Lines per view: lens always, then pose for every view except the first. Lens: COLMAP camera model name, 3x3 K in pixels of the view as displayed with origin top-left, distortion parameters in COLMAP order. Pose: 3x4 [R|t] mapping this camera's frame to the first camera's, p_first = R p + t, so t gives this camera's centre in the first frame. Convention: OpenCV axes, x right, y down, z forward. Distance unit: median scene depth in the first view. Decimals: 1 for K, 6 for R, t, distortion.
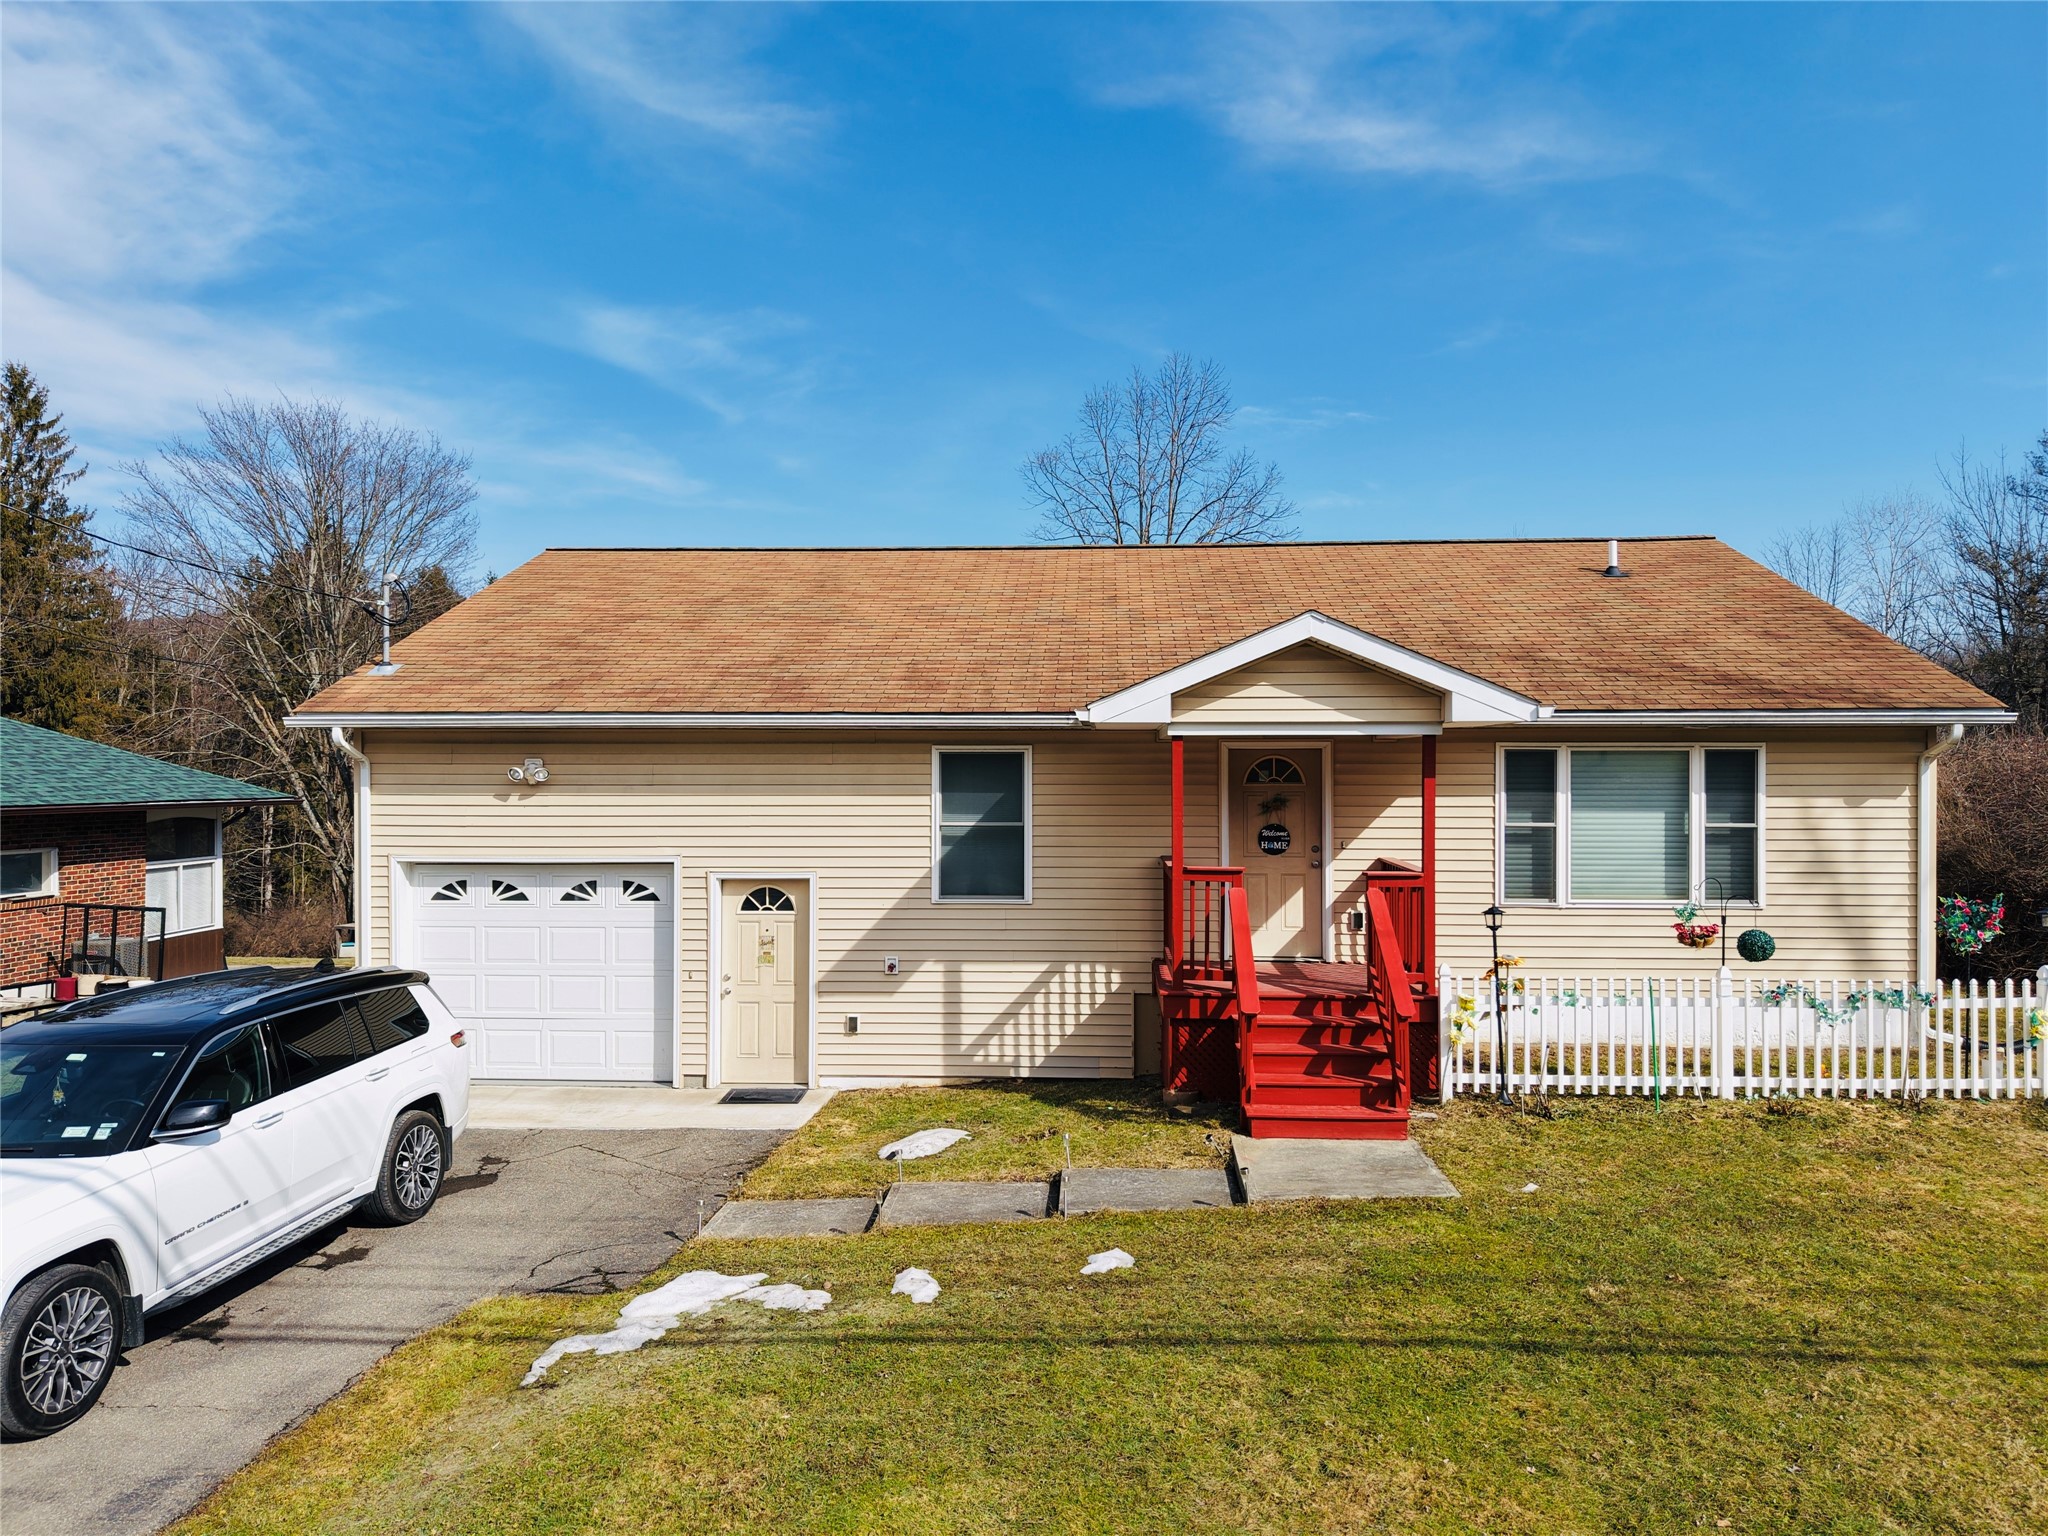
lens RADIAL K [[1373.0, 0, 1029.5], [0, 1373.0, 775.5], [0, 0, 1]] dist [0.021059, -0.024565]
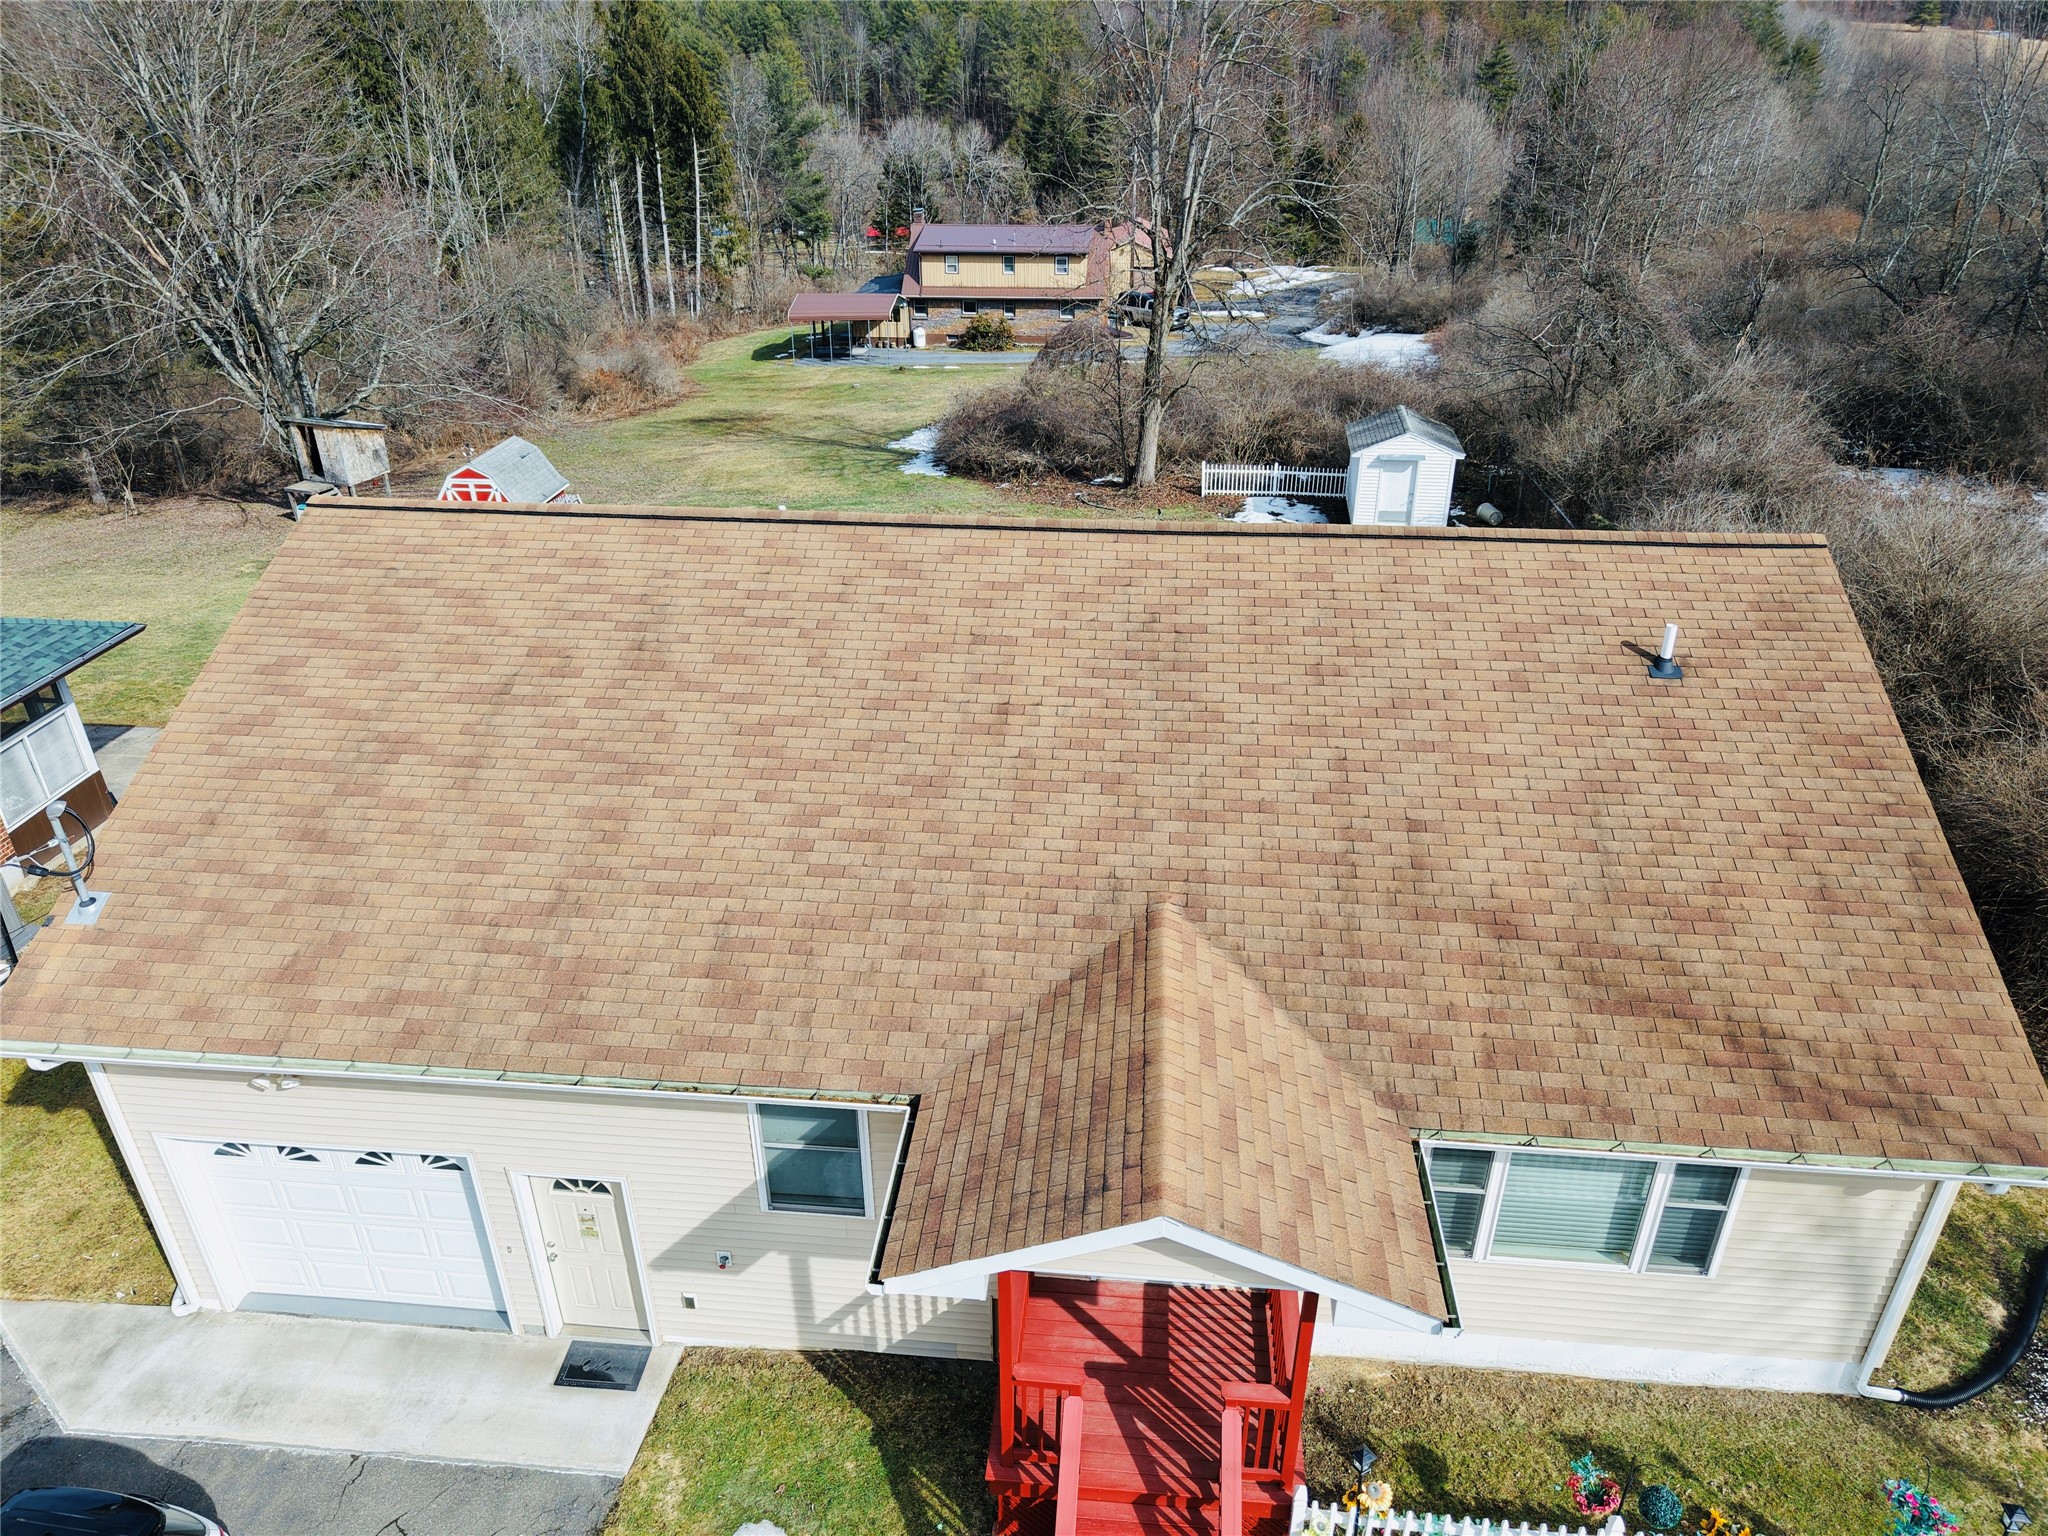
lens RADIAL K [[1373.0, 0, 1026.1], [0, 1373.0, 773.4], [0, 0, 1]] dist [0.021059, -0.024565]
pose [[0.999267, 0.014346, -0.035483, 0.129199], [0.004072, 0.881983, 0.471264, -0.585261], [0.038056, -0.471063, 0.881278, 0.371504]]
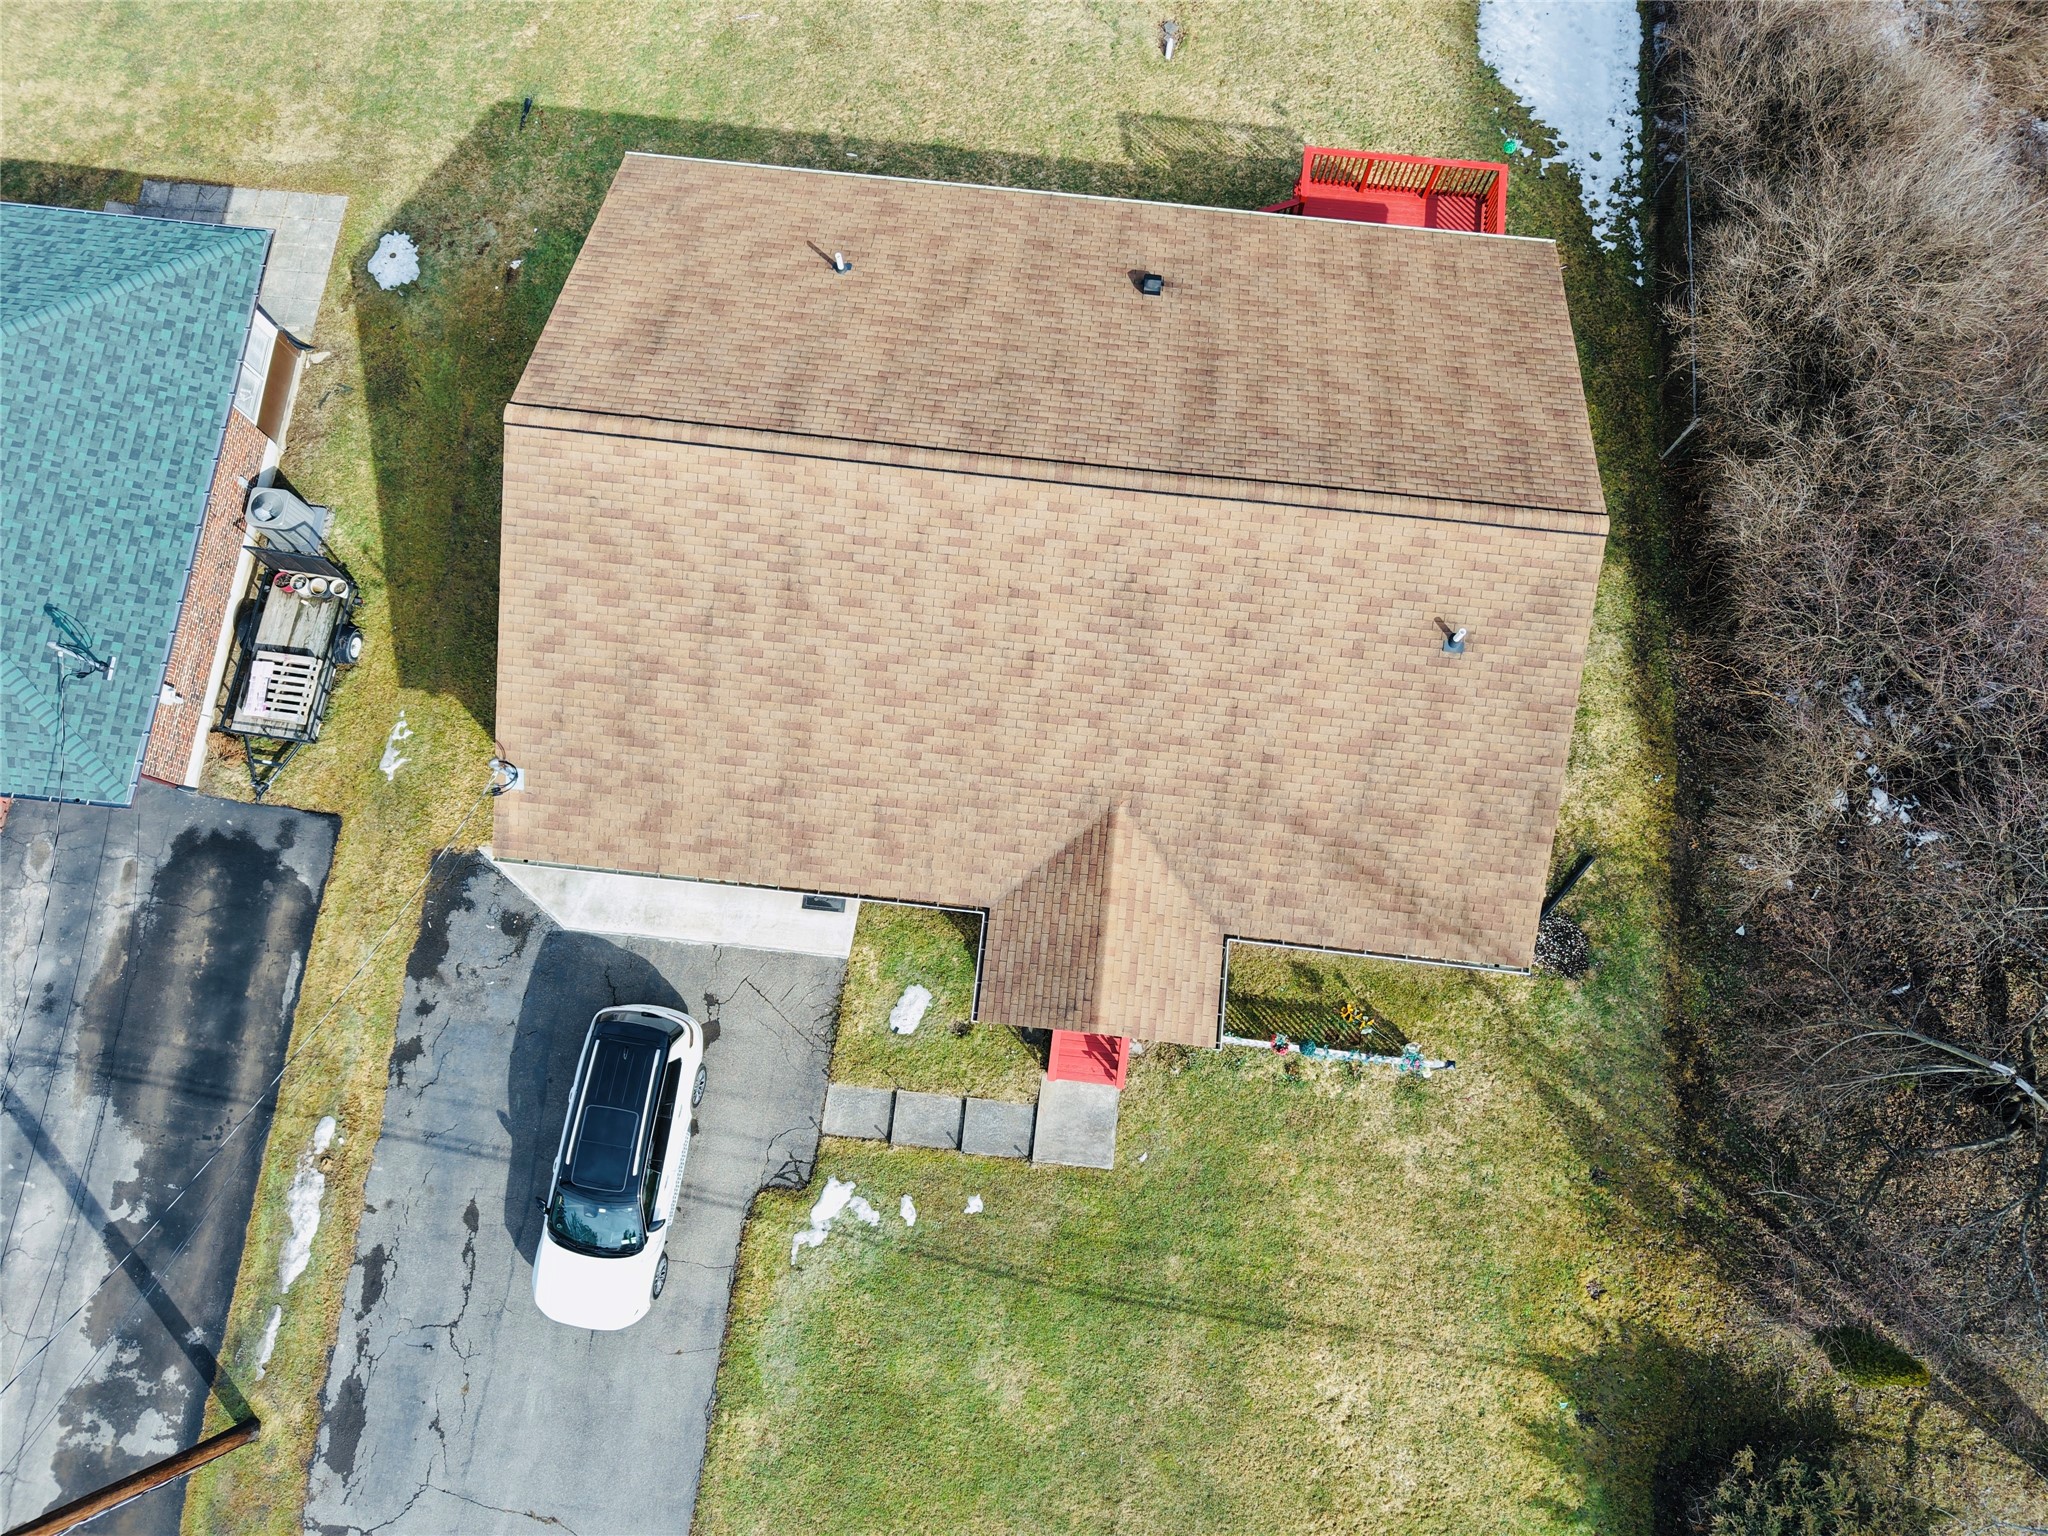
lens RADIAL K [[1373.0, 0, 1028.4], [0, 1373.0, 772.1], [0, 0, 1]] dist [0.021059, -0.024565]
pose [[0.998726, 0.048983, -0.012139, 0.100338], [0.001481, 0.211991, 0.977271, -1.653858], [0.050444, -0.976043, 0.211648, 0.800017]]
